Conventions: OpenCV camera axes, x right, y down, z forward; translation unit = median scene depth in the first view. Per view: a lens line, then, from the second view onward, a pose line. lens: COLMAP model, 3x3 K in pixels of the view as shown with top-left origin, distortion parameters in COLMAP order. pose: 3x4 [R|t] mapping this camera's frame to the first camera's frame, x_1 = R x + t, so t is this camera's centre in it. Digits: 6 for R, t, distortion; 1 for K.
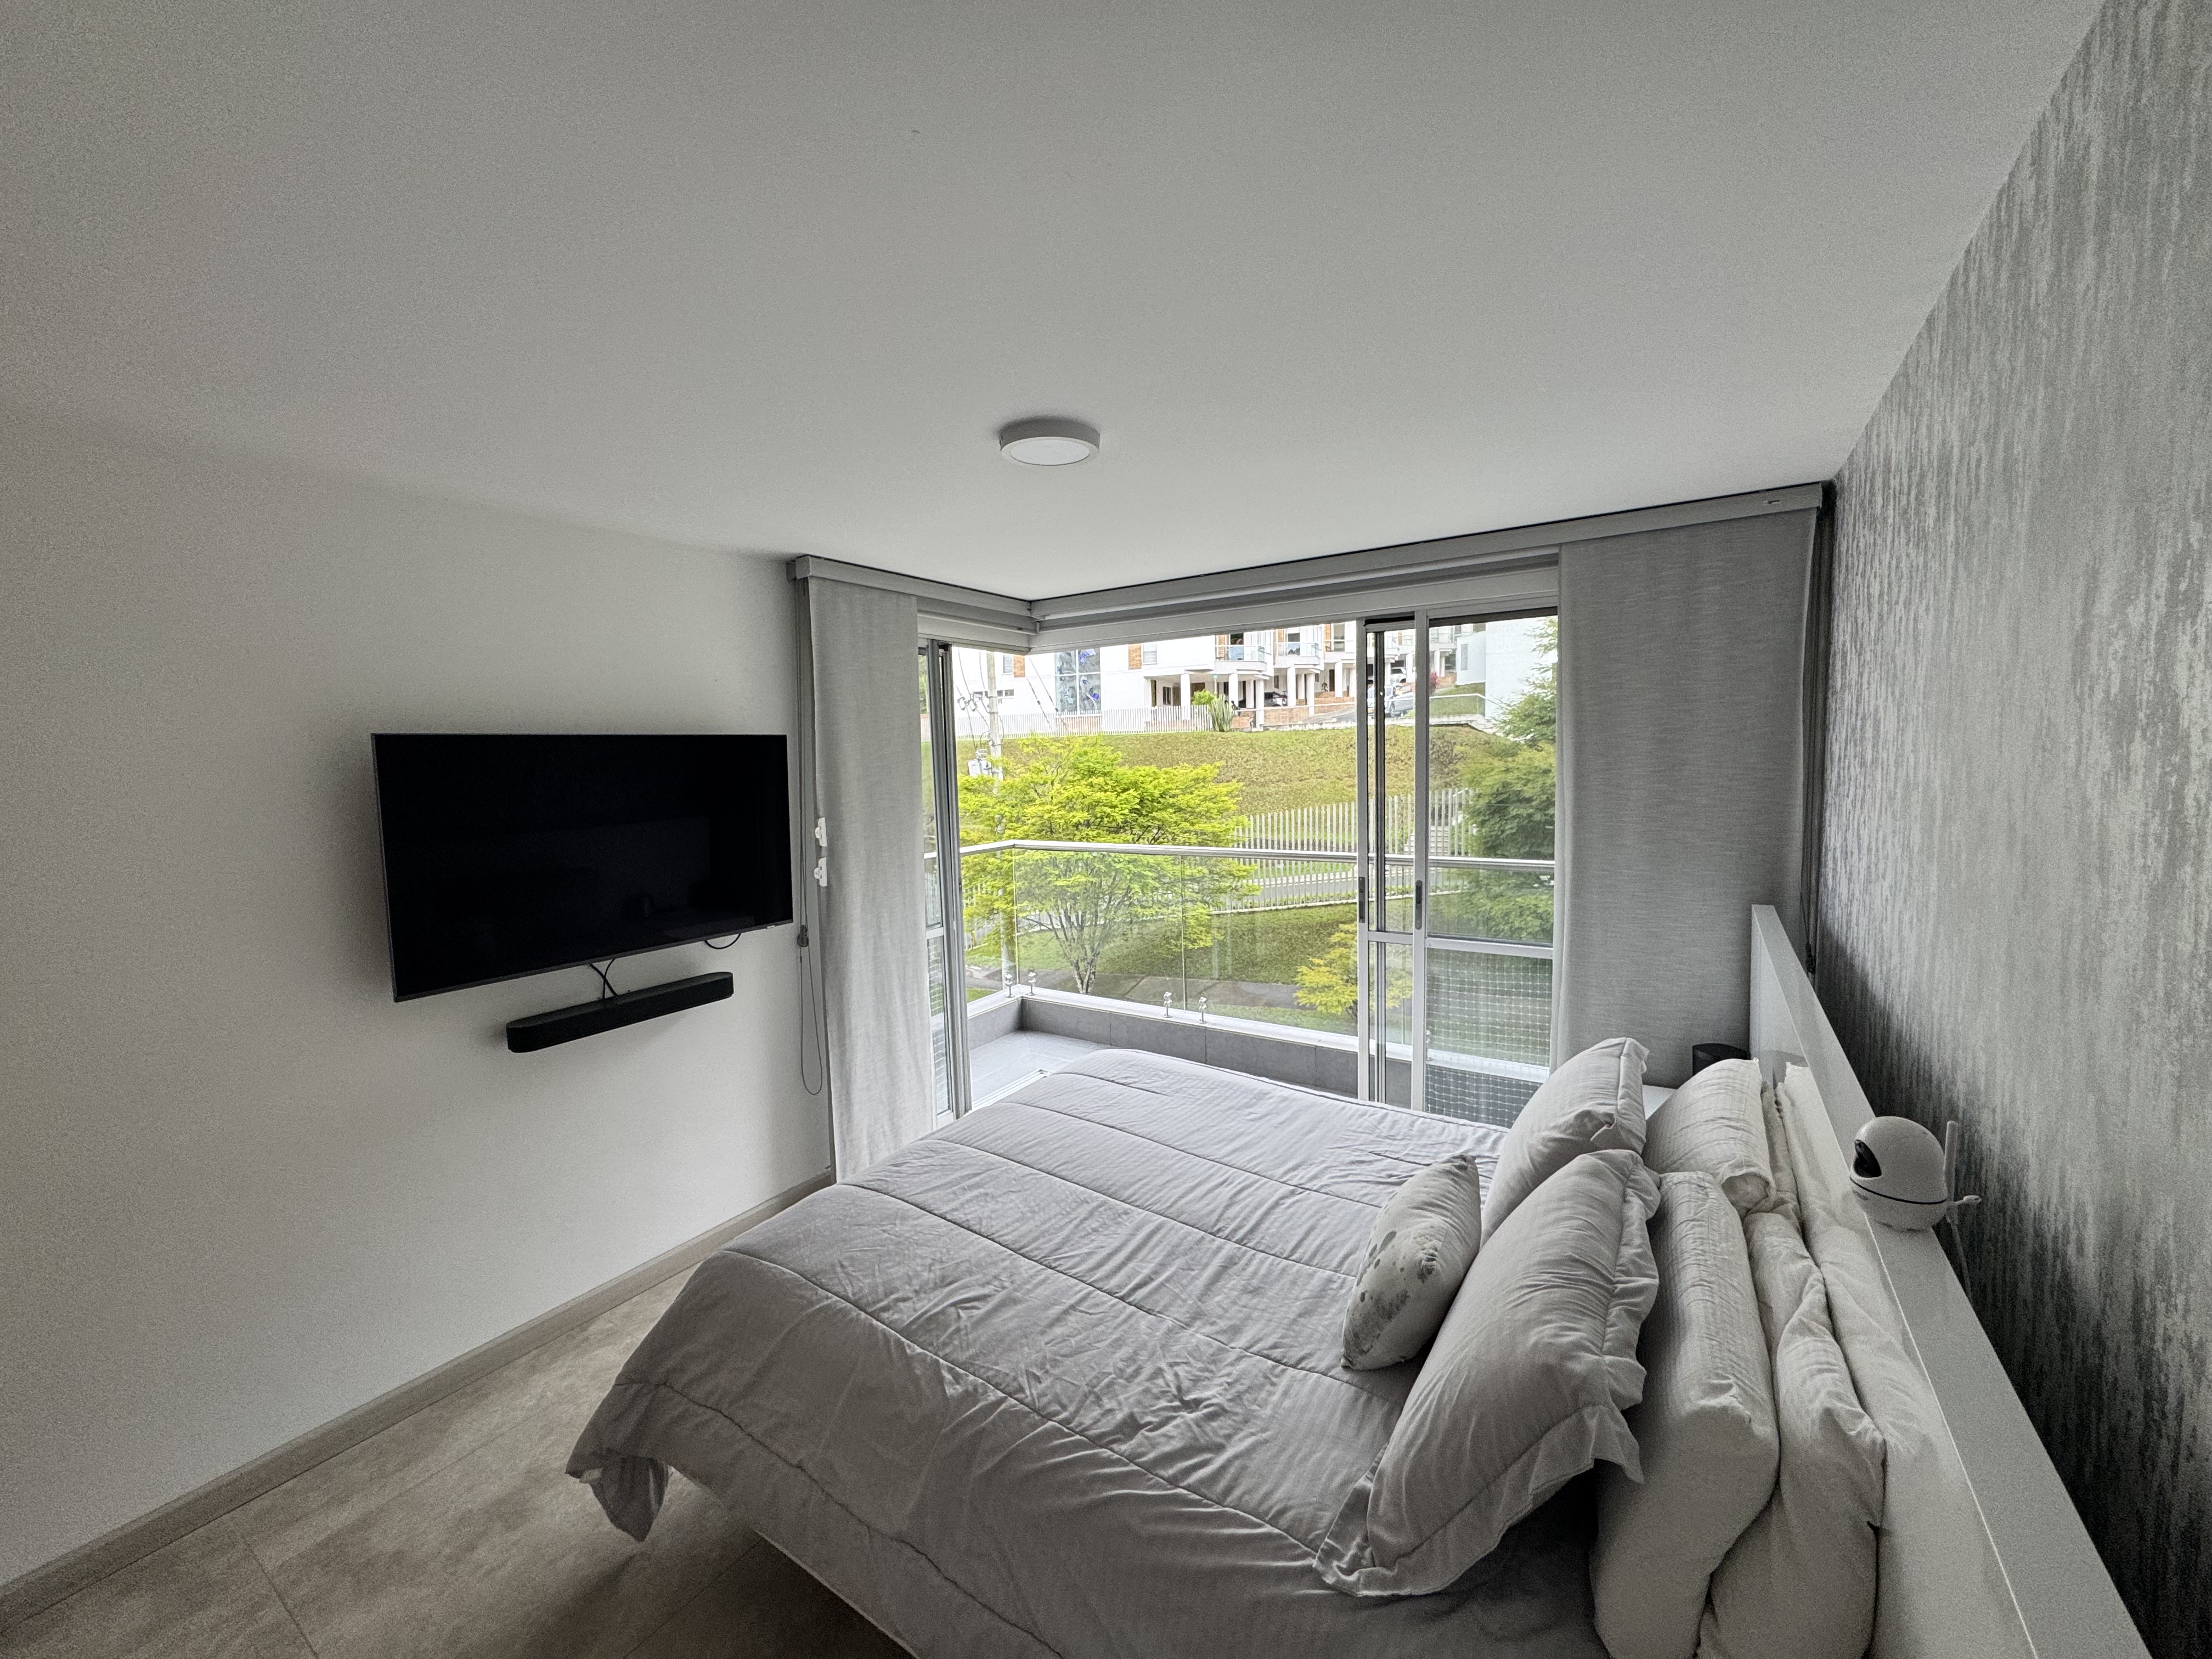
lens RADIAL K [[884.4, 0, 1096.3], [0, 884.4, 810.9], [0, 0, 1]] dist [0.002417, 0.000251]
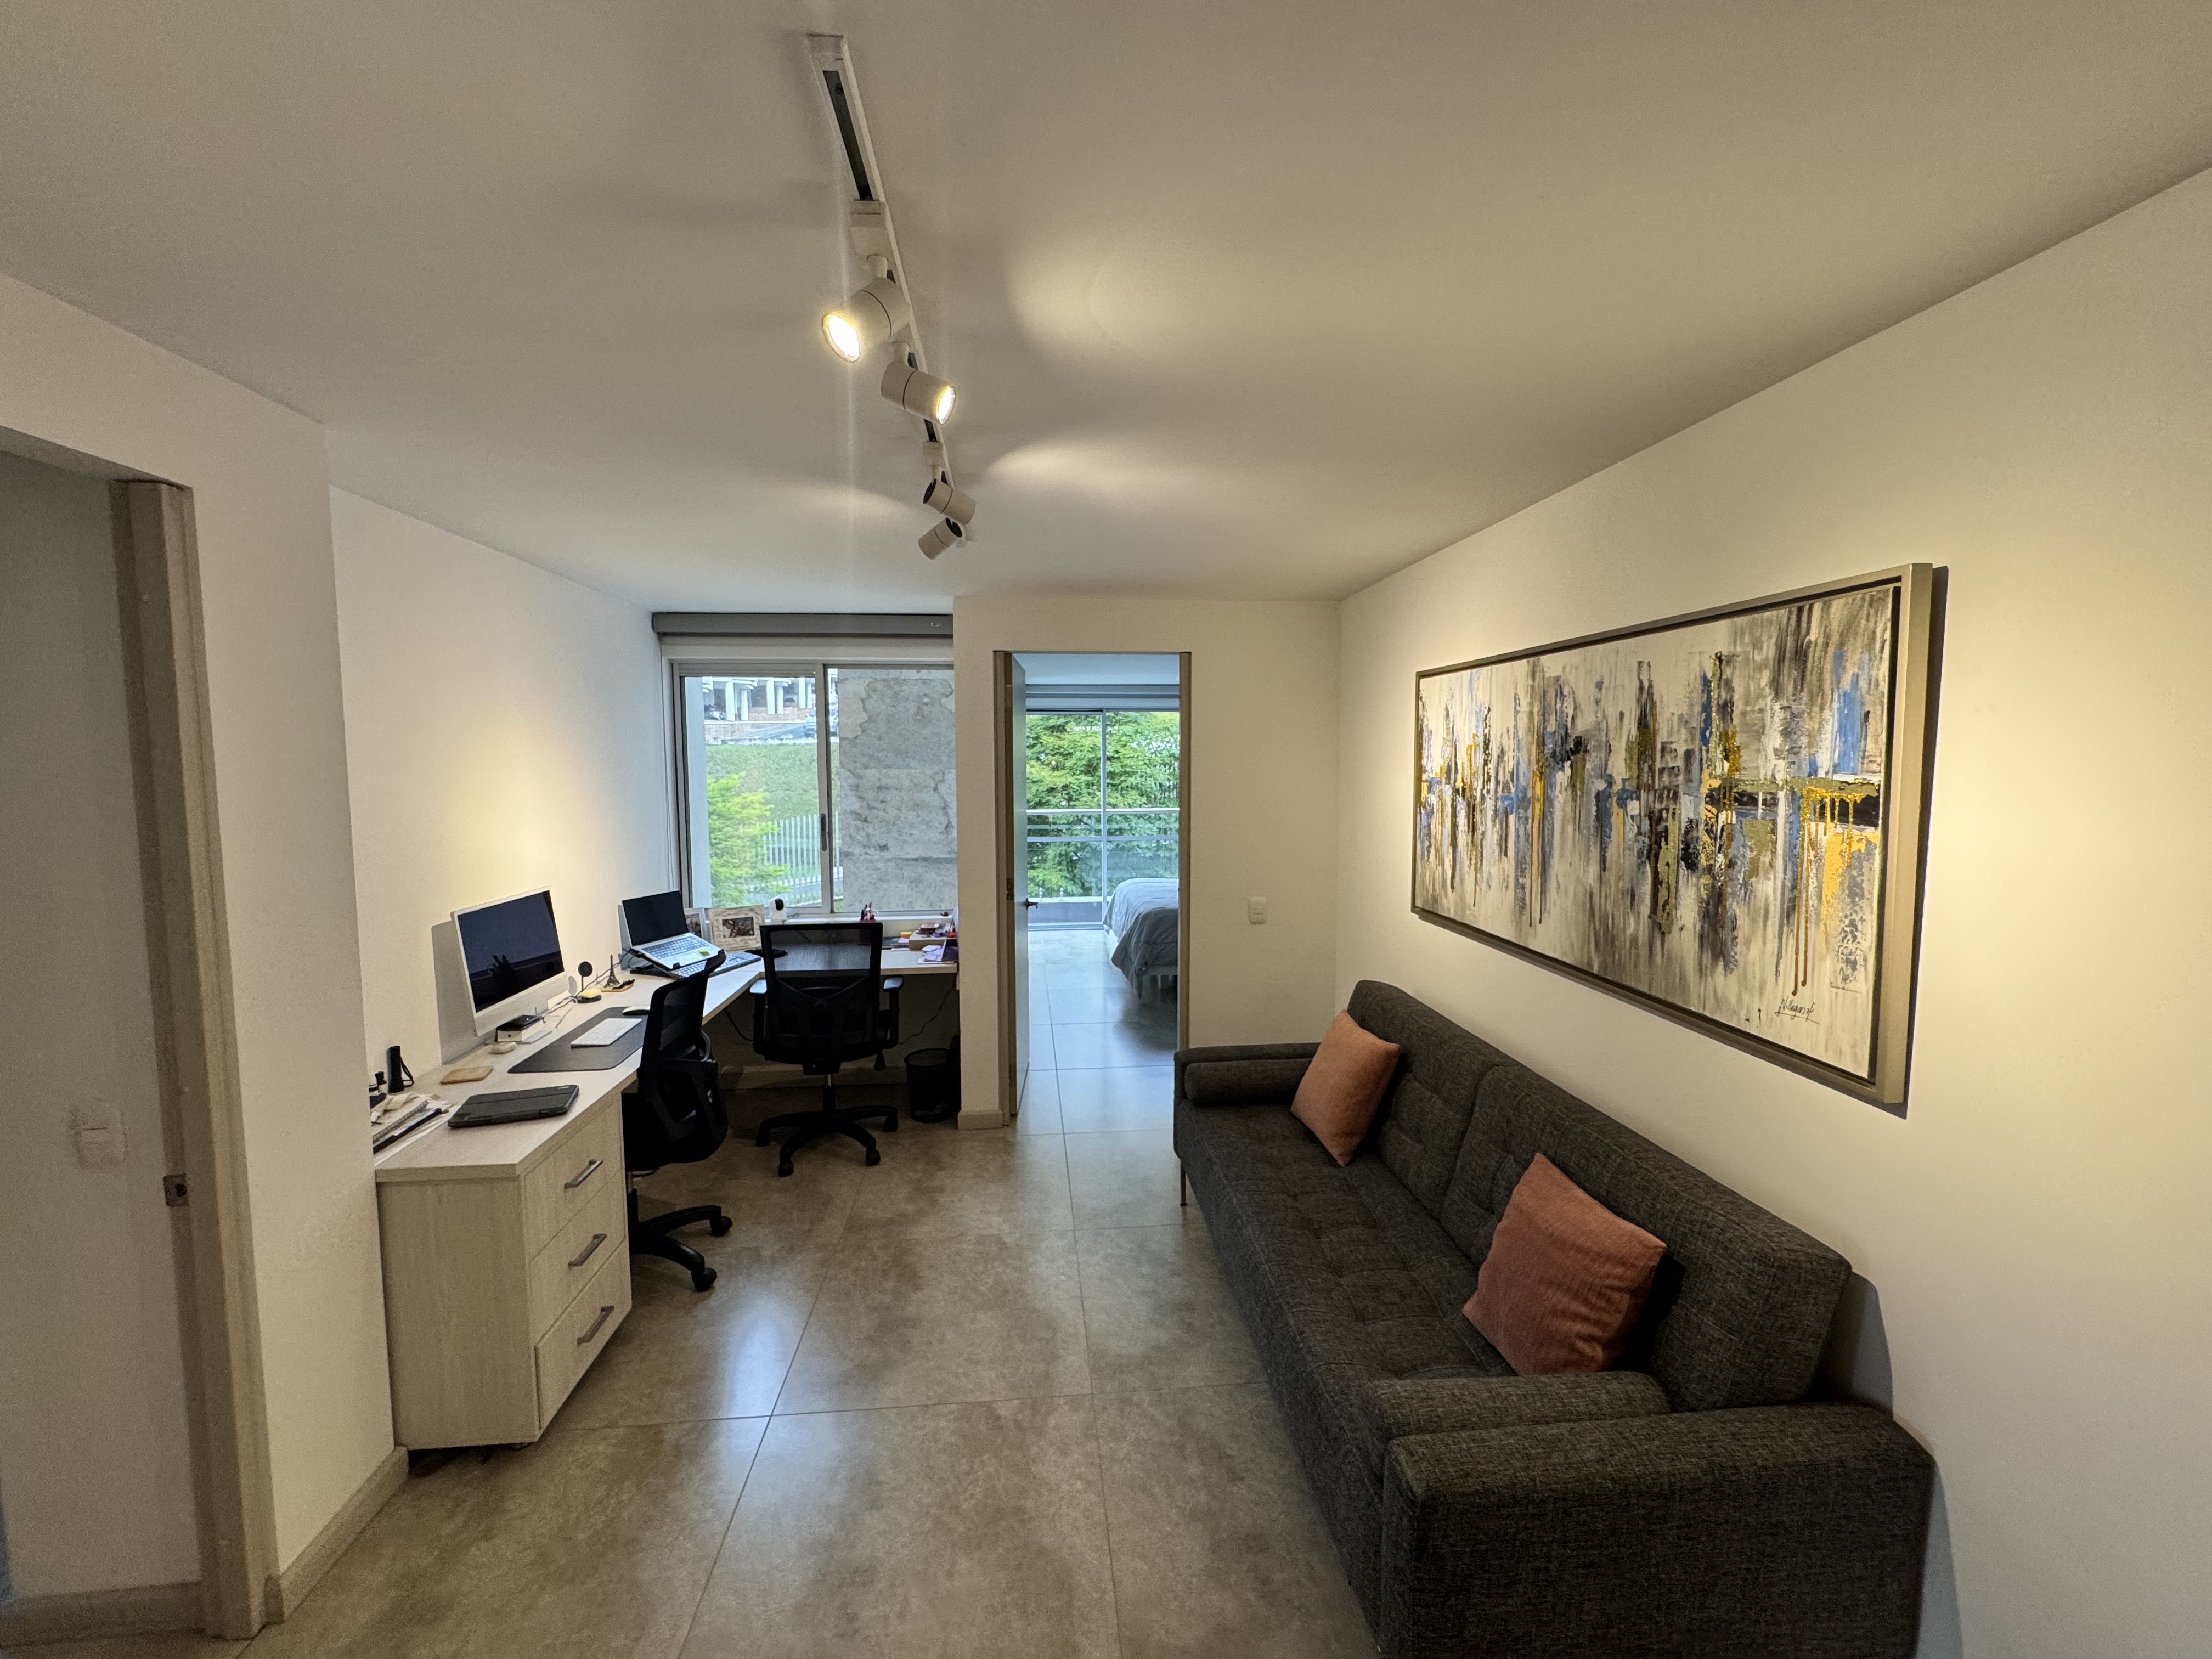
lens RADIAL K [[884.4, 0, 1103.2], [0, 884.4, 828.6], [0, 0, 1]] dist [0.002417, 0.000251]
pose [[0.772917, -0.025784, 0.633983, -1.433999], [0.024932, 0.999637, 0.010259, 0.086258], [-0.634018, 0.007877, 0.773279, -0.769241]]
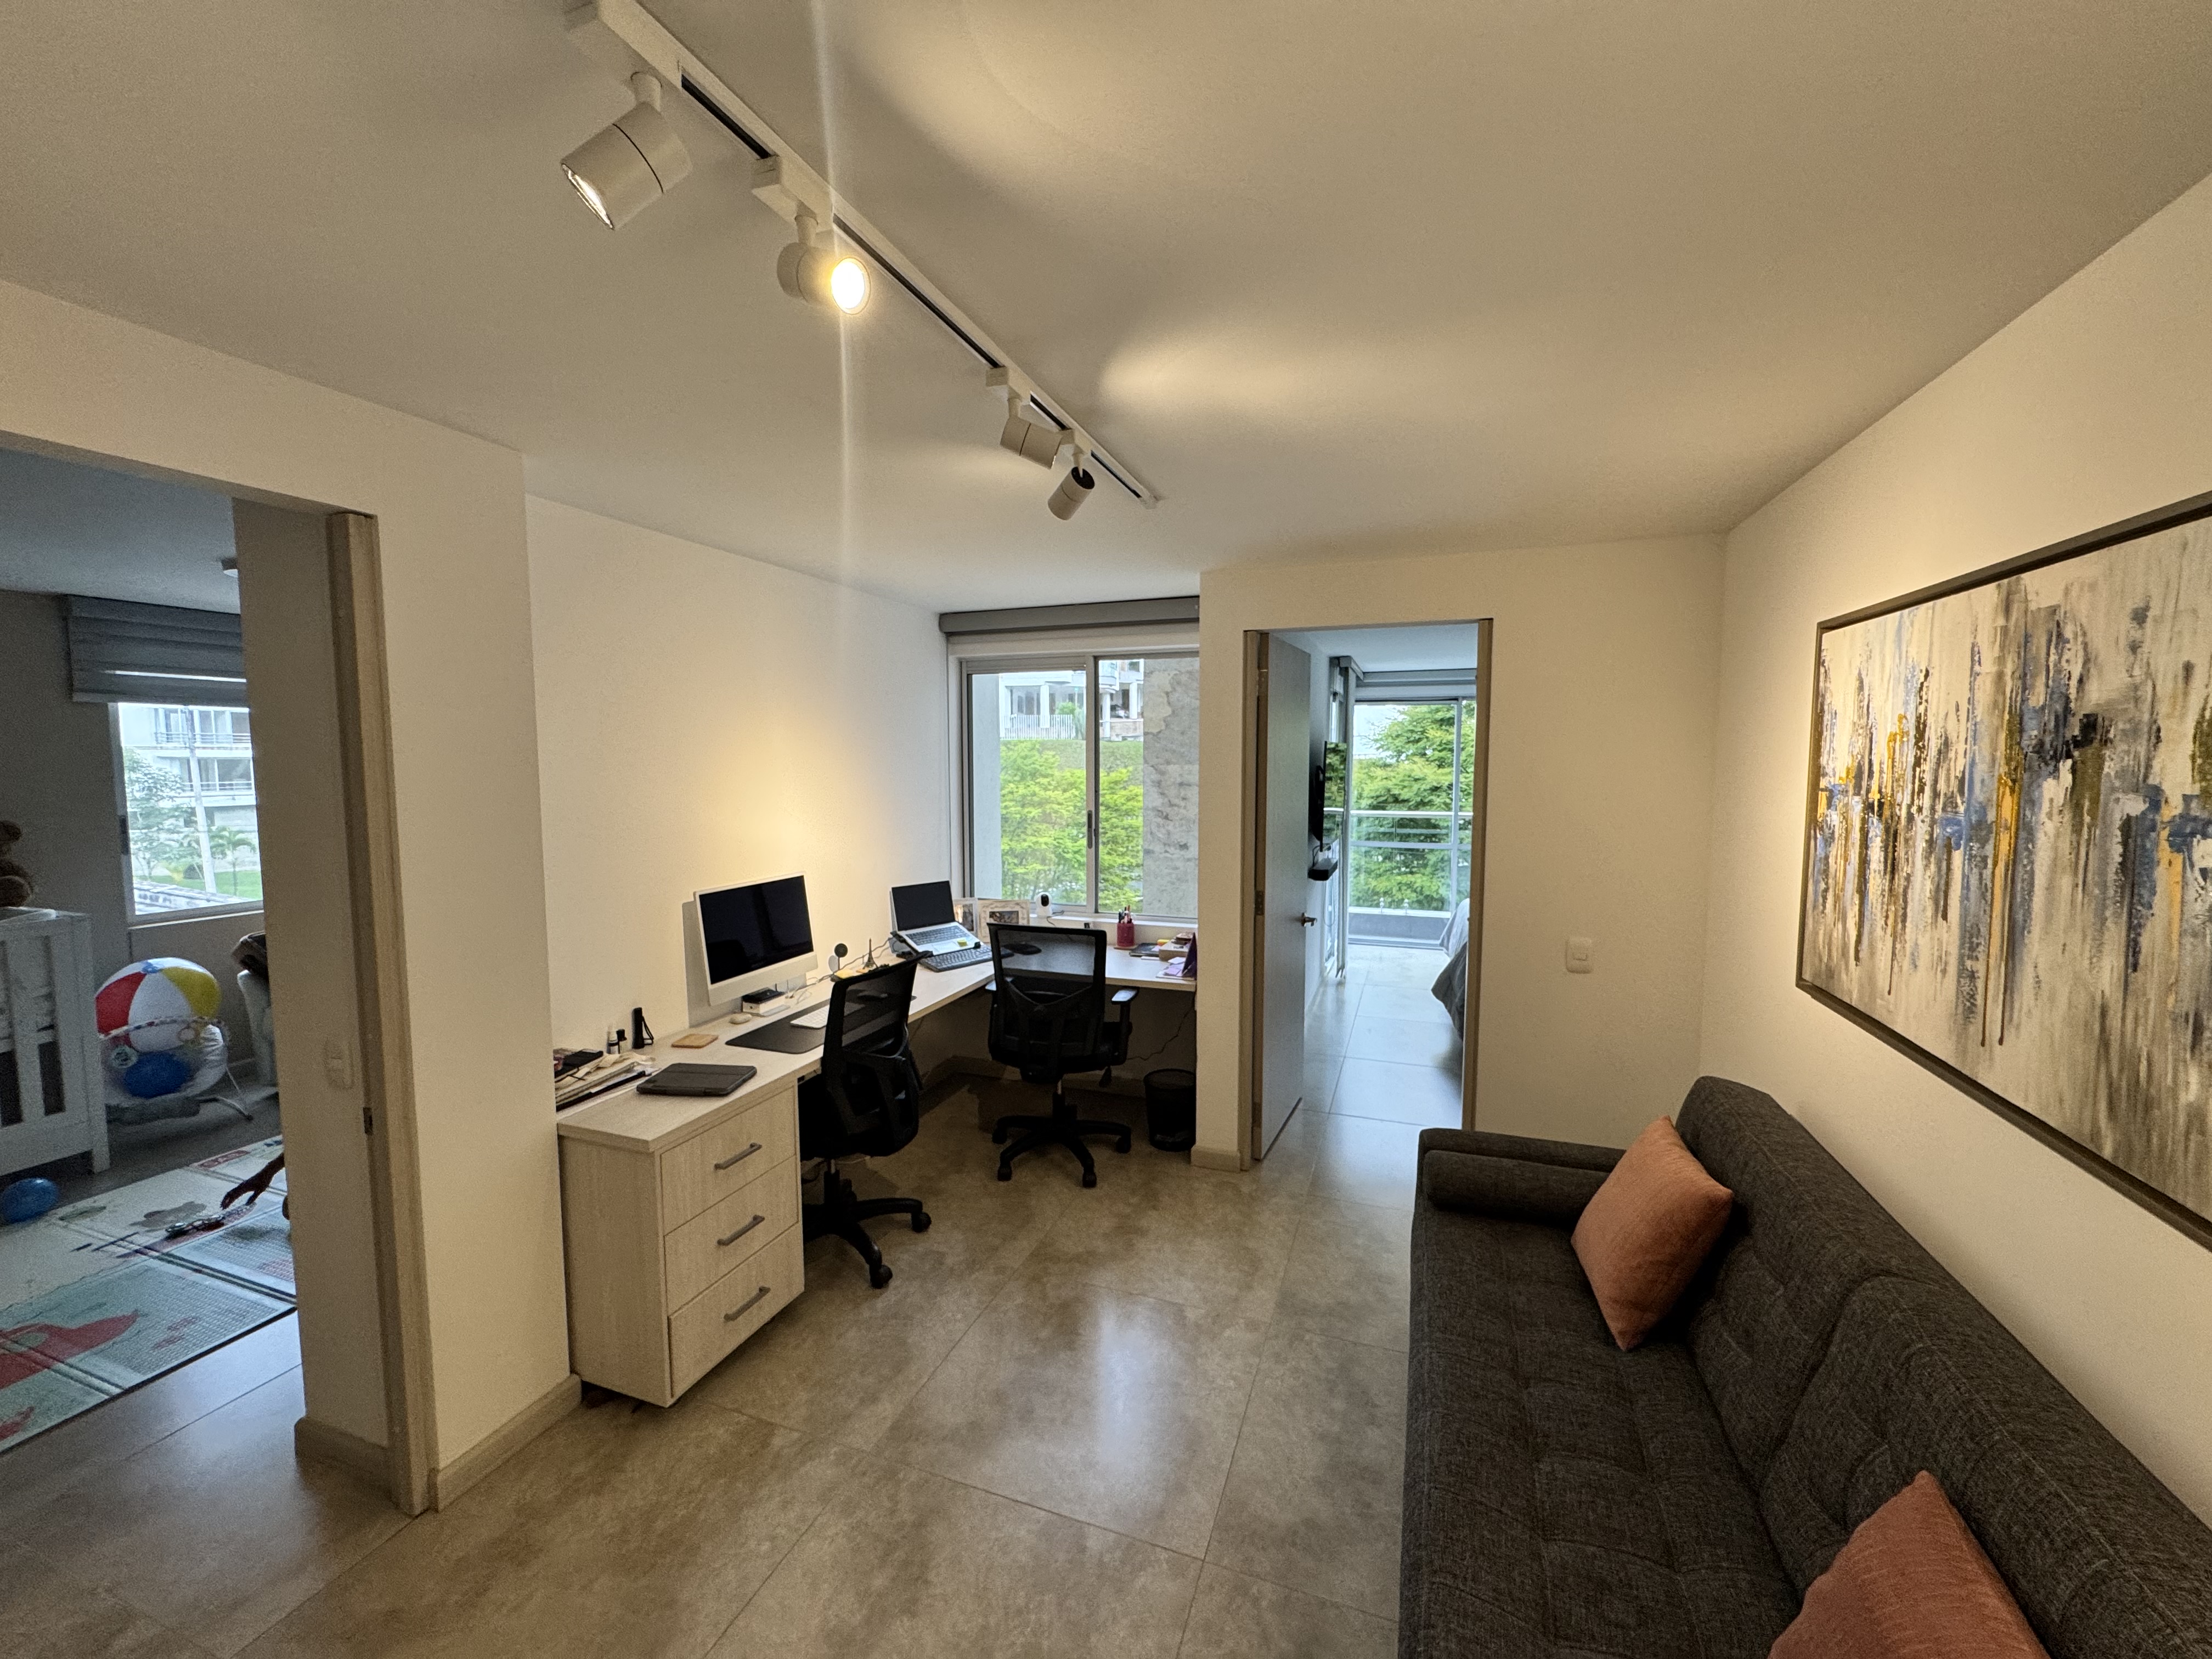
lens RADIAL K [[884.4, 0, 1103.5], [0, 884.4, 827.6], [0, 0, 1]] dist [0.002417, 0.000251]
pose [[0.969702, 0.006263, 0.244210, -1.218509], [-0.009081, 0.999905, 0.010413, 0.078988], [-0.244121, -0.012315, 0.969666, -0.734969]]
